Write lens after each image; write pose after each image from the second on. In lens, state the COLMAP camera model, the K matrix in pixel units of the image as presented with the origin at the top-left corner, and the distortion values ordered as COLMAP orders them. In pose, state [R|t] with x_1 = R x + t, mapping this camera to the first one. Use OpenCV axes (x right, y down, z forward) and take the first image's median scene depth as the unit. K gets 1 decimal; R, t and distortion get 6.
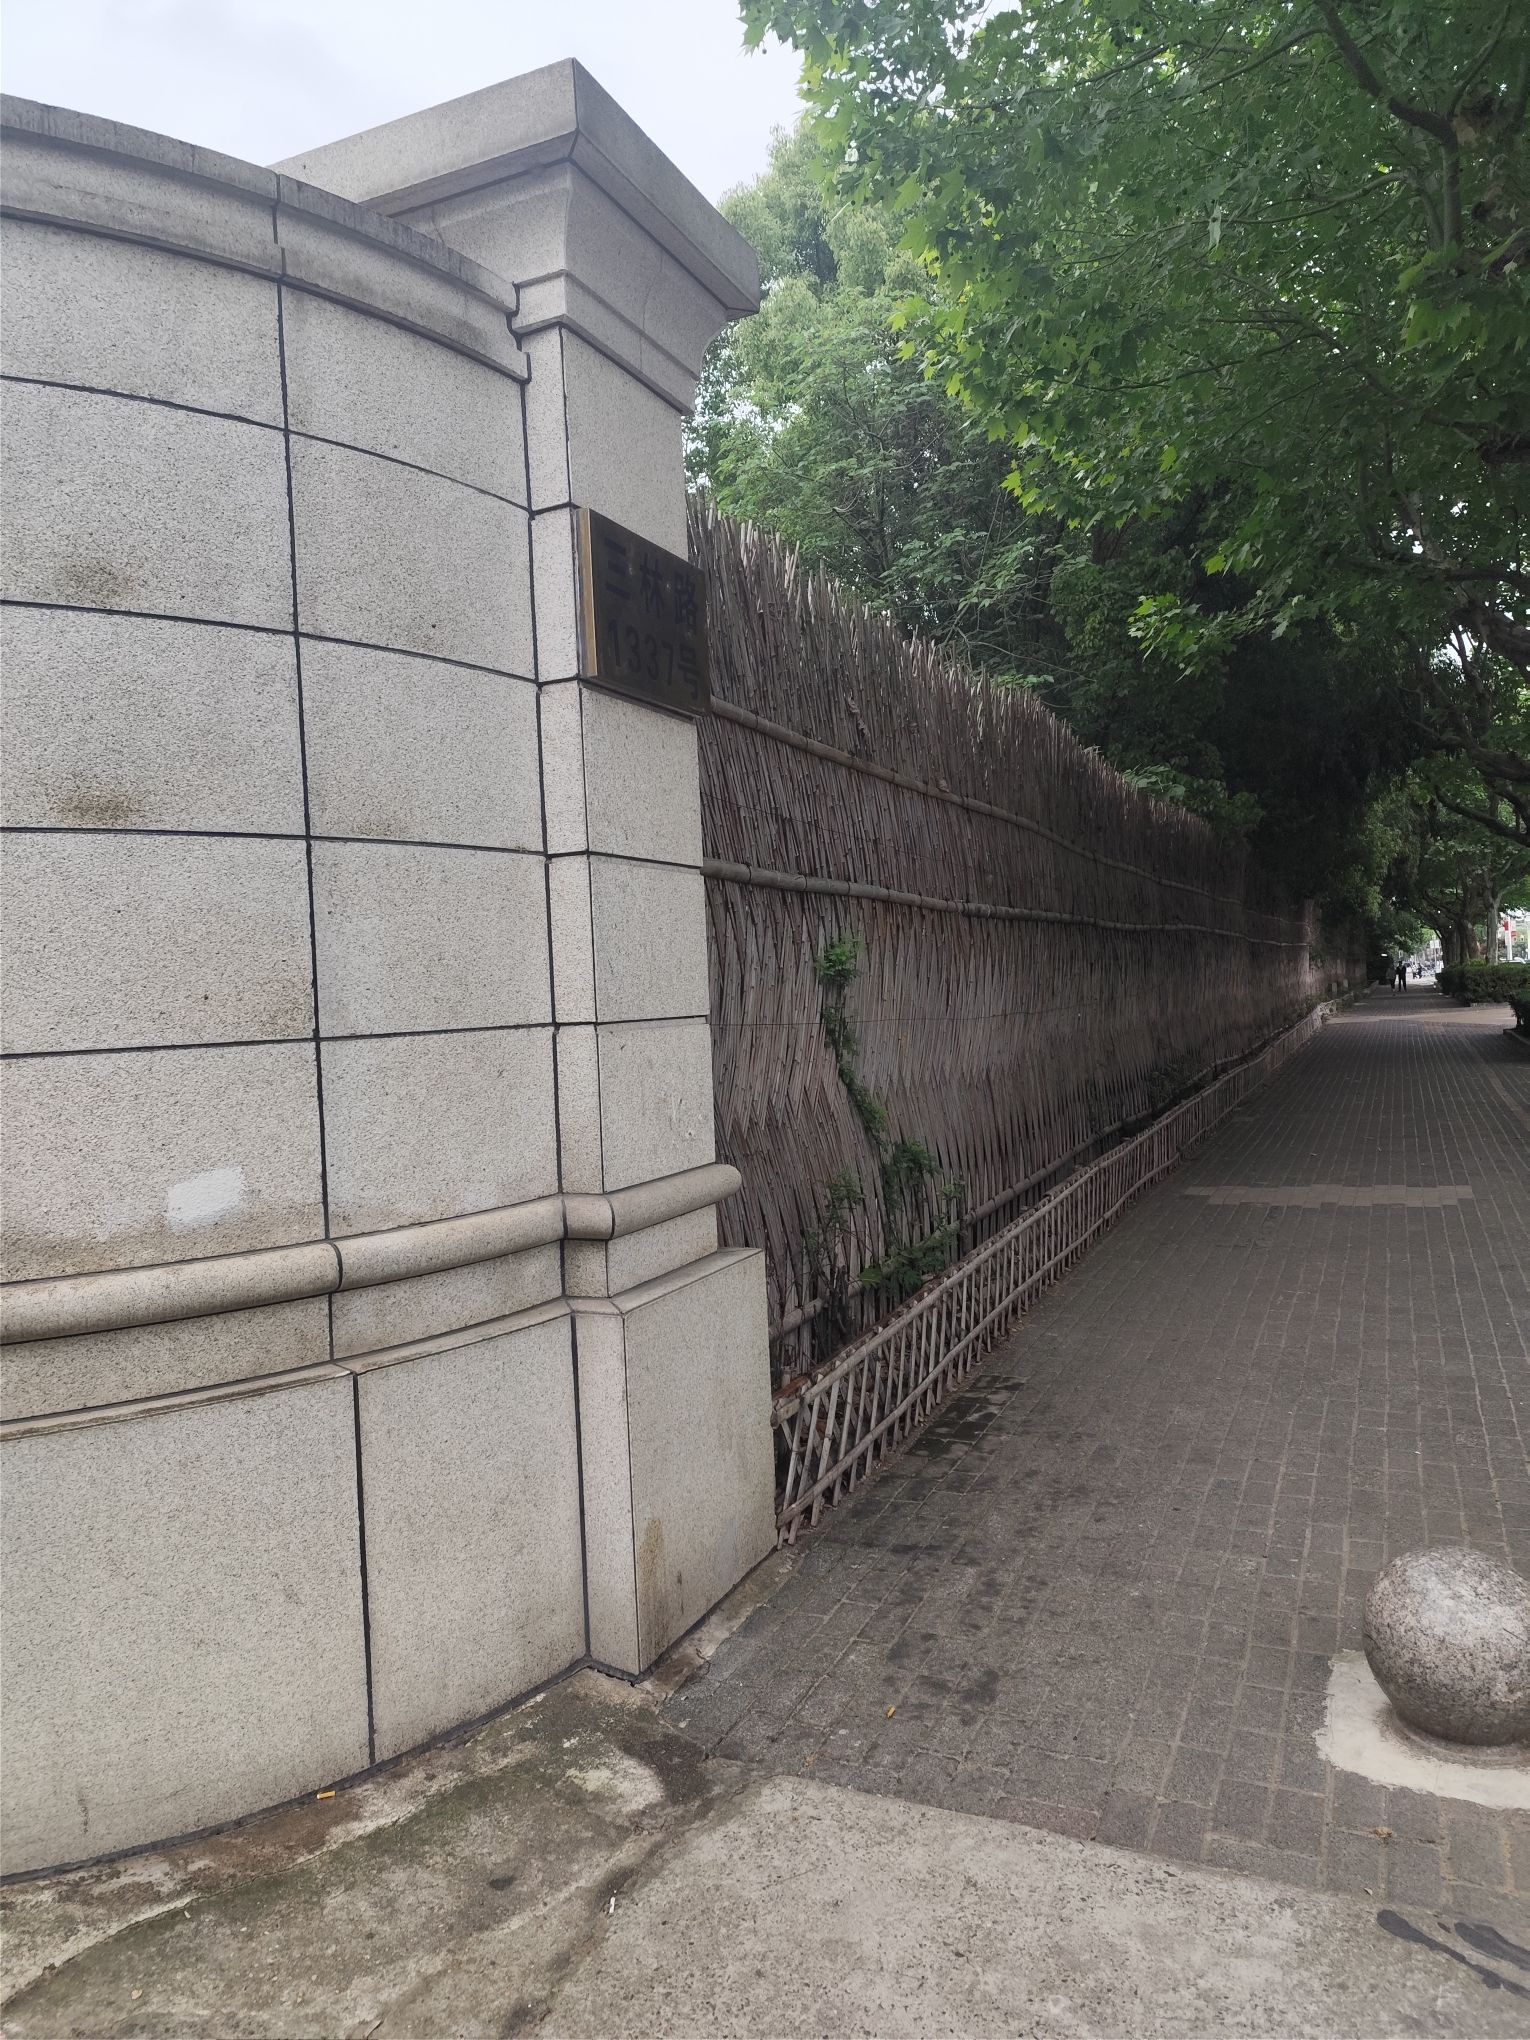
lens RADIAL K [[1374.3, 0, 765.0], [0, 1374.3, 1020.0], [0, 0, 1]] dist [-0.000501, -0.000228]
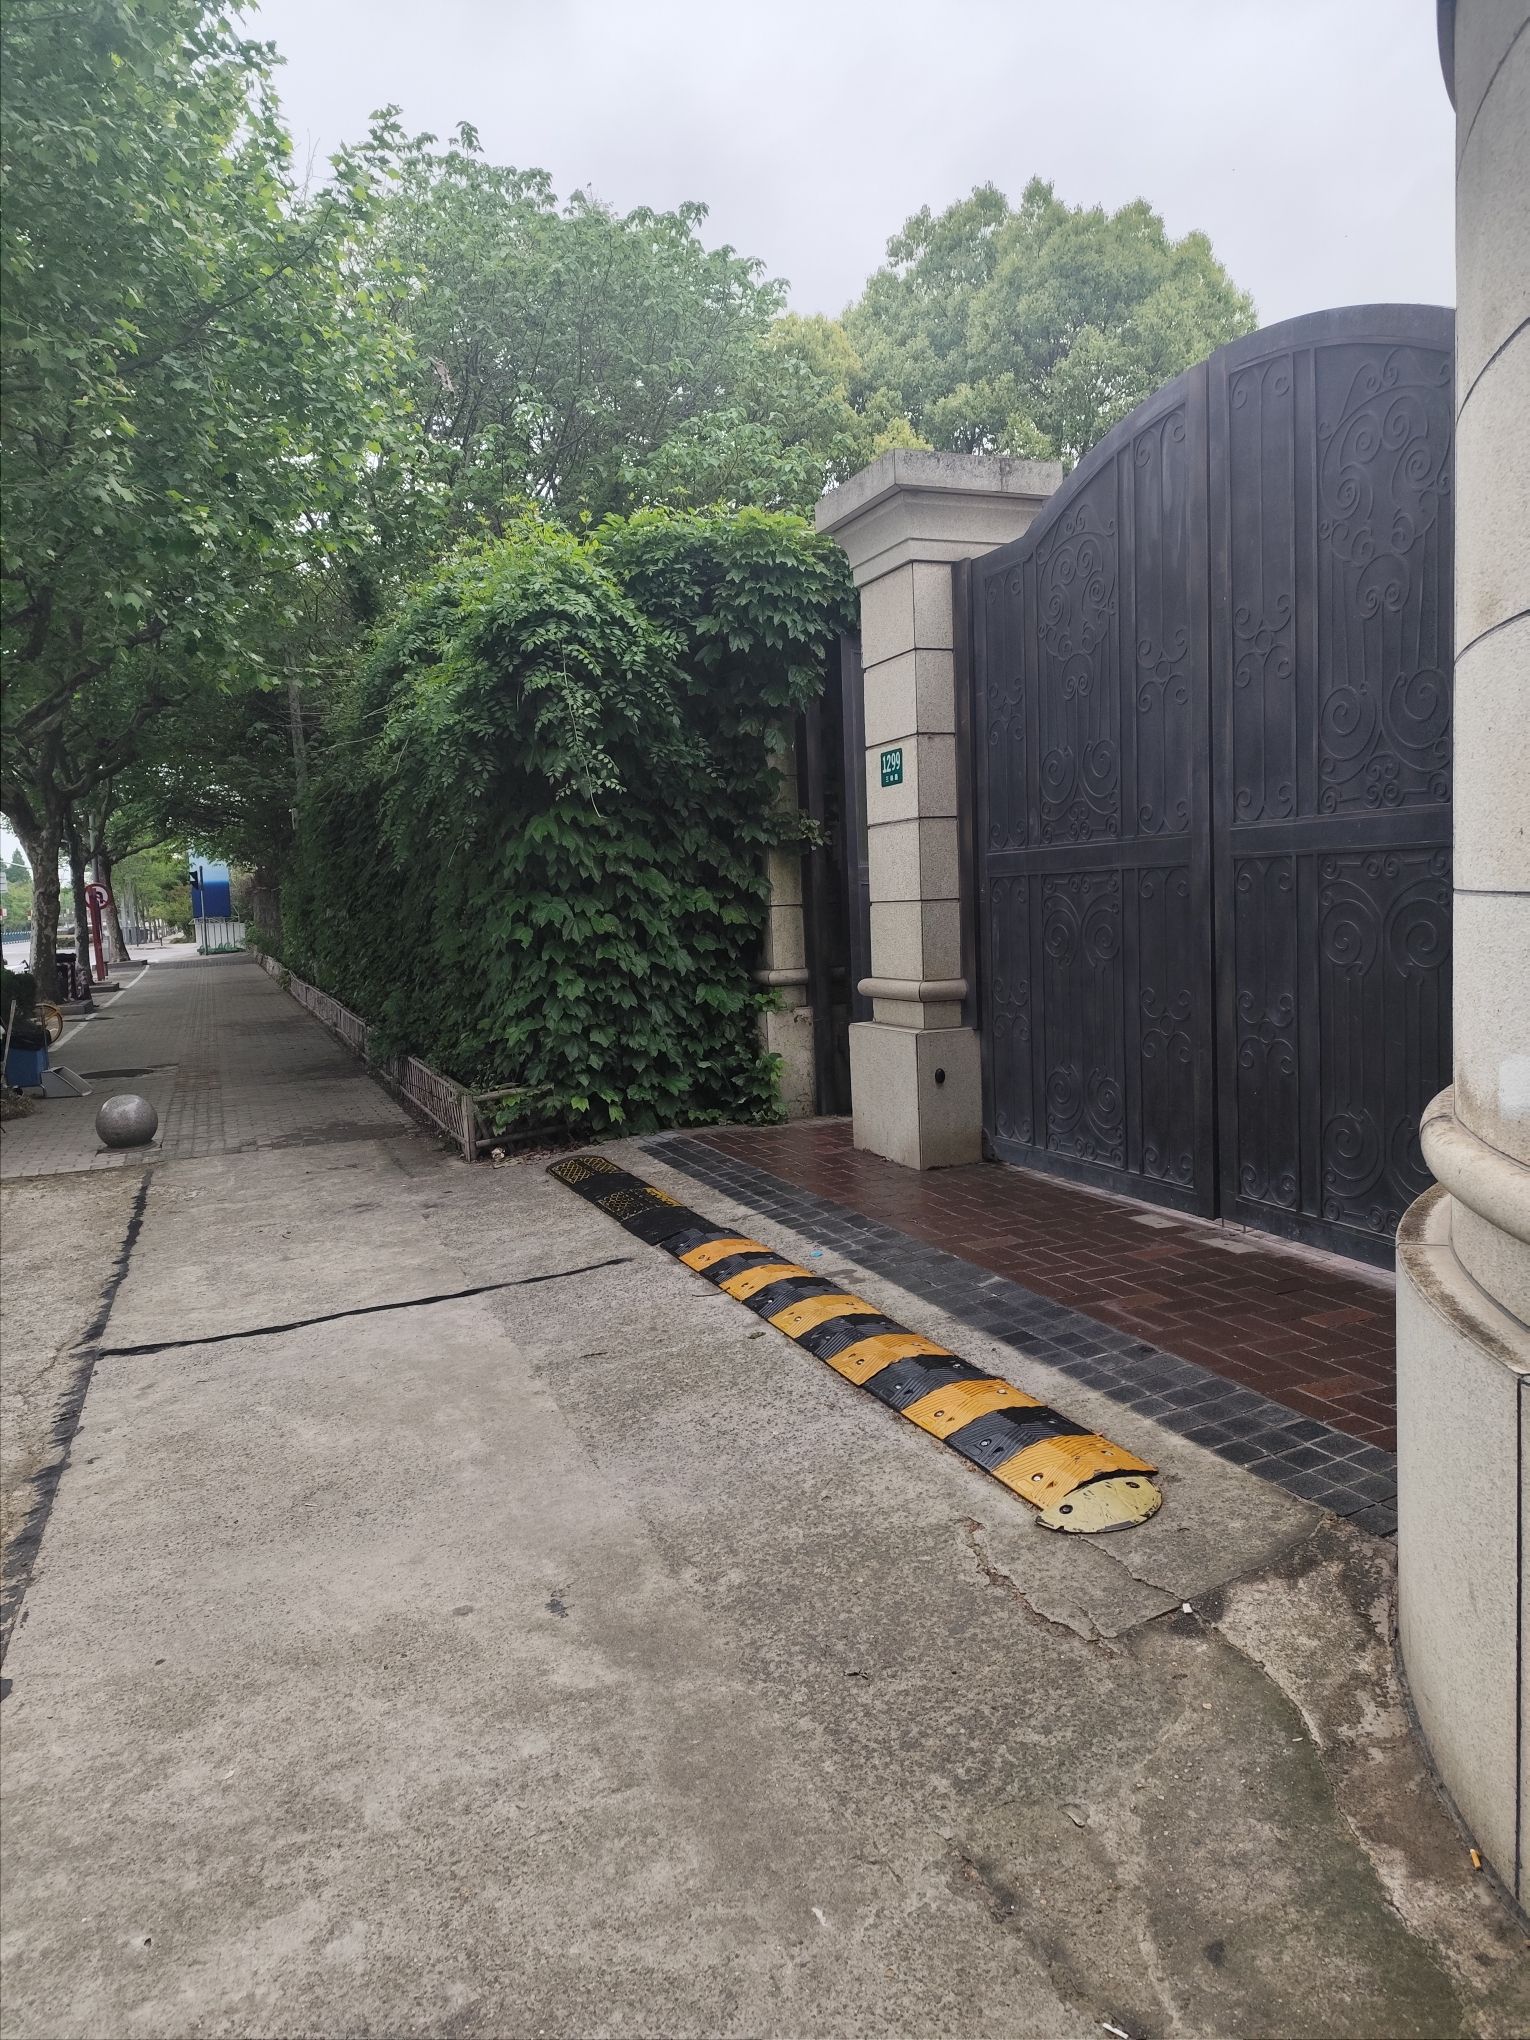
lens RADIAL K [[1374.3, 0, 765.0], [0, 1374.3, 1020.0], [0, 0, 1]] dist [-0.000501, -0.000228]
pose [[-0.681323, 0.142284, -0.718021, 0.503163], [0.061599, 0.988591, 0.137450, -0.050291], [0.729387, 0.049419, -0.682314, 1.343693]]
